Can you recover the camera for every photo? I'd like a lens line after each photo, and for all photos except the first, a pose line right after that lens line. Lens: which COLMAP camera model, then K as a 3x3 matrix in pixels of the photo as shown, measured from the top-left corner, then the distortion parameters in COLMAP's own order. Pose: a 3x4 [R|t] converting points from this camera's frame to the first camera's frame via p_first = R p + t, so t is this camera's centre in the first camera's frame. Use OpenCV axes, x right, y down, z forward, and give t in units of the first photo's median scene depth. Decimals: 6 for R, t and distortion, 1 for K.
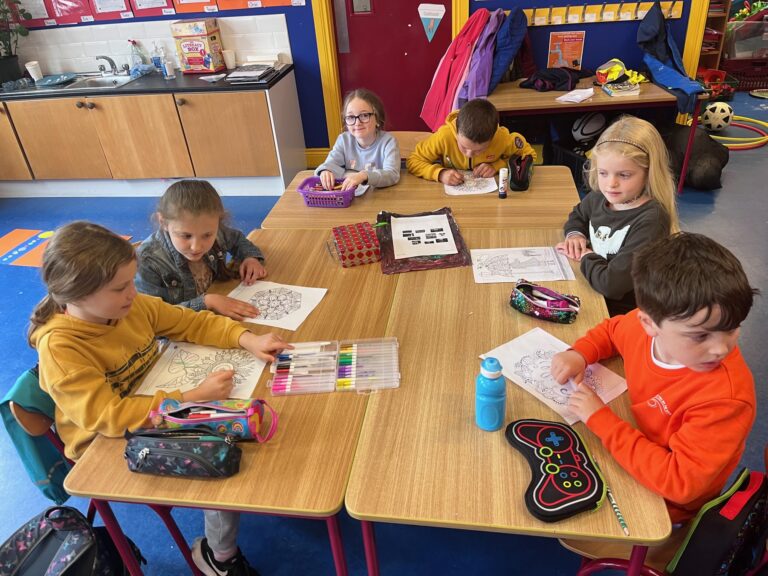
lens RADIAL K [[583.4, 0, 384.0], [0, 583.4, 288.0], [0, 0, 1]] dist [0.091649, -0.161866]
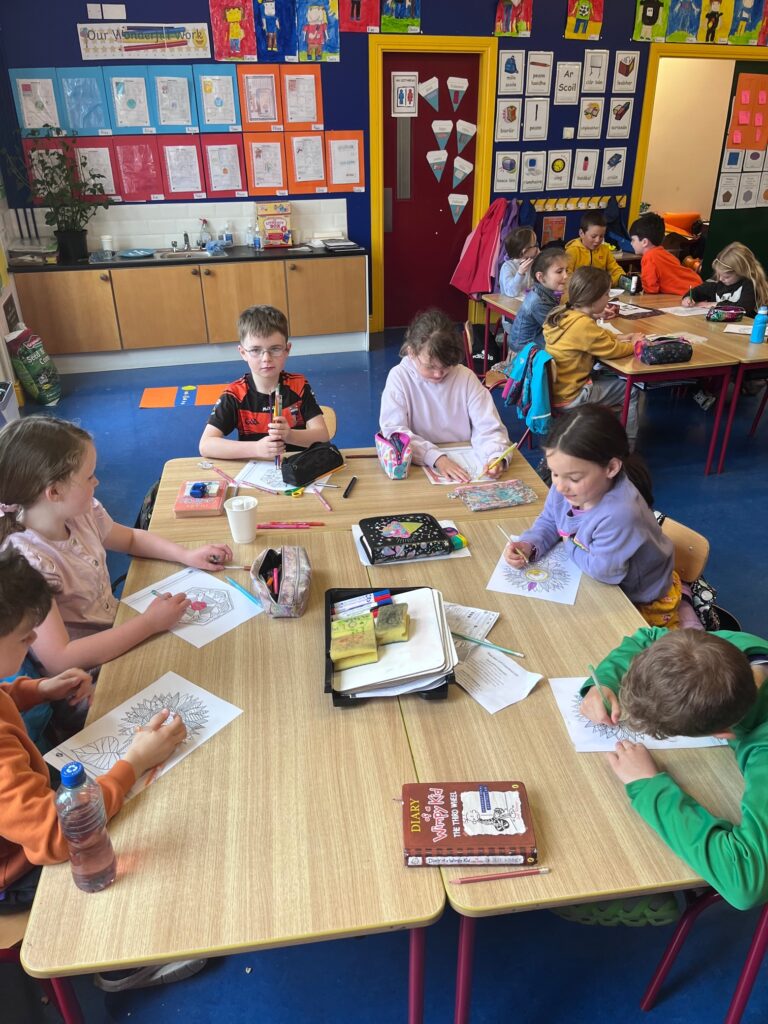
lens RADIAL K [[765.0, 0, 384.0], [0, 765.0, 512.0], [0, 0, 1]] dist [-0.002609, -0.000102]
pose [[0.913410, -0.128314, 0.386288, -0.767060], [0.163888, 0.984624, -0.060461, 0.257903], [-0.372591, 0.118533, 0.920394, -0.361878]]
